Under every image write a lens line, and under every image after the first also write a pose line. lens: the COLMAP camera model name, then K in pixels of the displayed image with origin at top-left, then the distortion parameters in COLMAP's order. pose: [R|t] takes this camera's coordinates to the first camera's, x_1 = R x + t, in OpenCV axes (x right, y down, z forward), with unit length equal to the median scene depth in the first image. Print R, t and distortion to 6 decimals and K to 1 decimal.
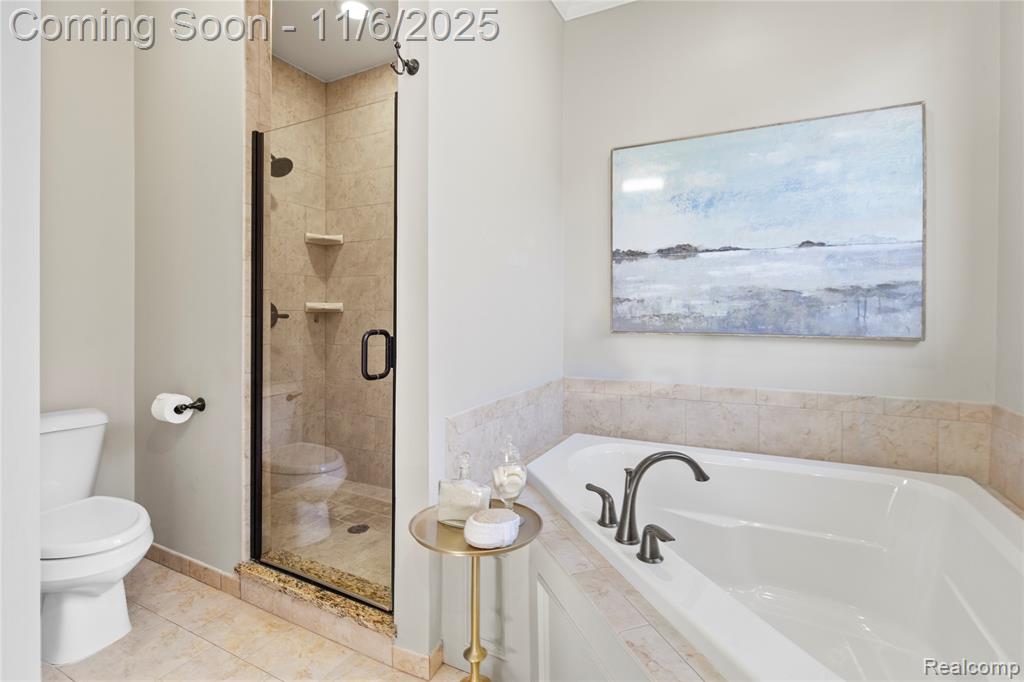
lens RADIAL K [[467.1, 0, 536.0], [0, 467.1, 315.9], [0, 0, 1]] dist [0.001561, -0.002093]
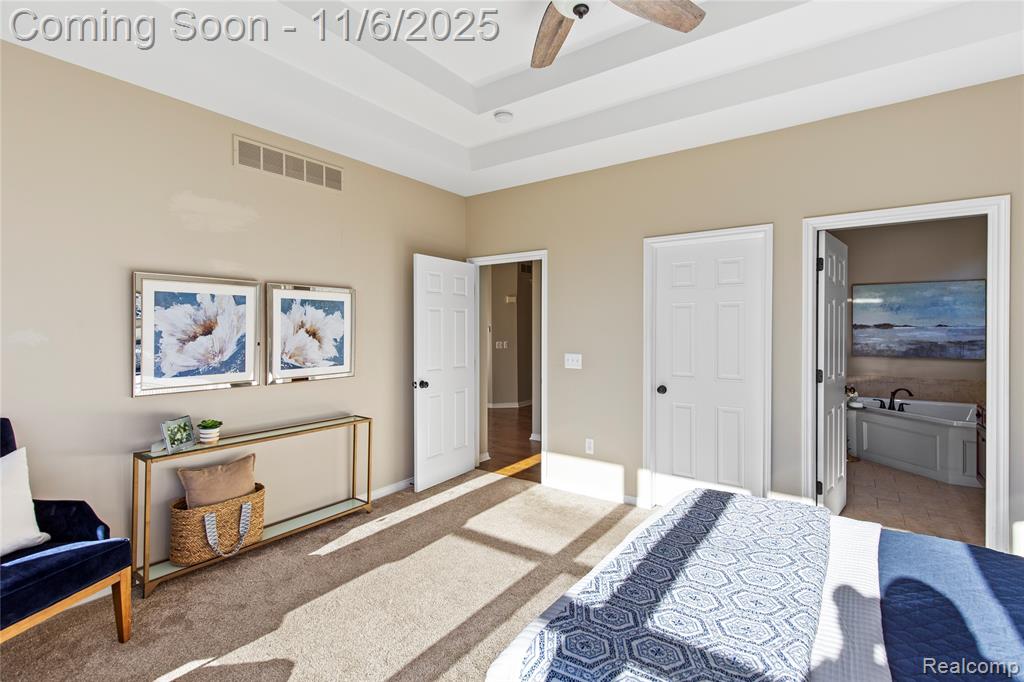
lens RADIAL K [[467.1, 0, 518.5], [0, 467.1, 332.4], [0, 0, 1]] dist [0.001561, -0.002093]
pose [[0.981936, -0.006627, -0.189099, -1.318071], [0.008185, 0.999939, 0.007459, -0.147430], [0.189038, -0.008872, 0.981930, -2.140094]]
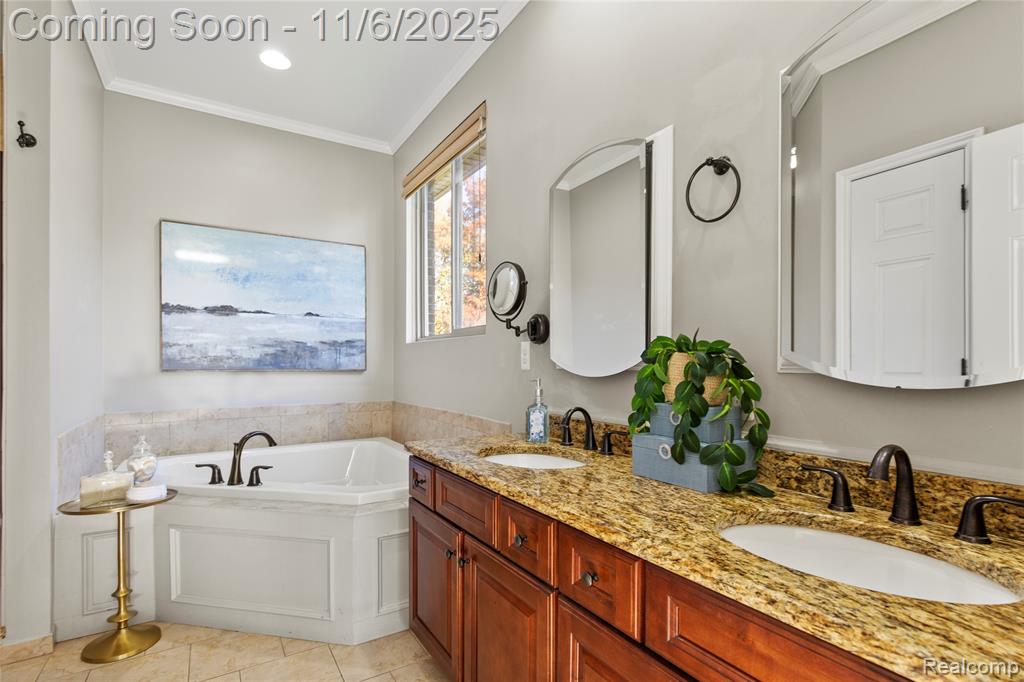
lens RADIAL K [[467.1, 0, 495.8], [0, 467.1, 367.1], [0, 0, 1]] dist [0.001561, -0.002093]
pose [[0.554477, -0.009620, 0.832144, -0.413191], [0.003882, 0.999952, 0.008974, 0.020121], [-0.832190, -0.001746, 0.554487, -0.446549]]
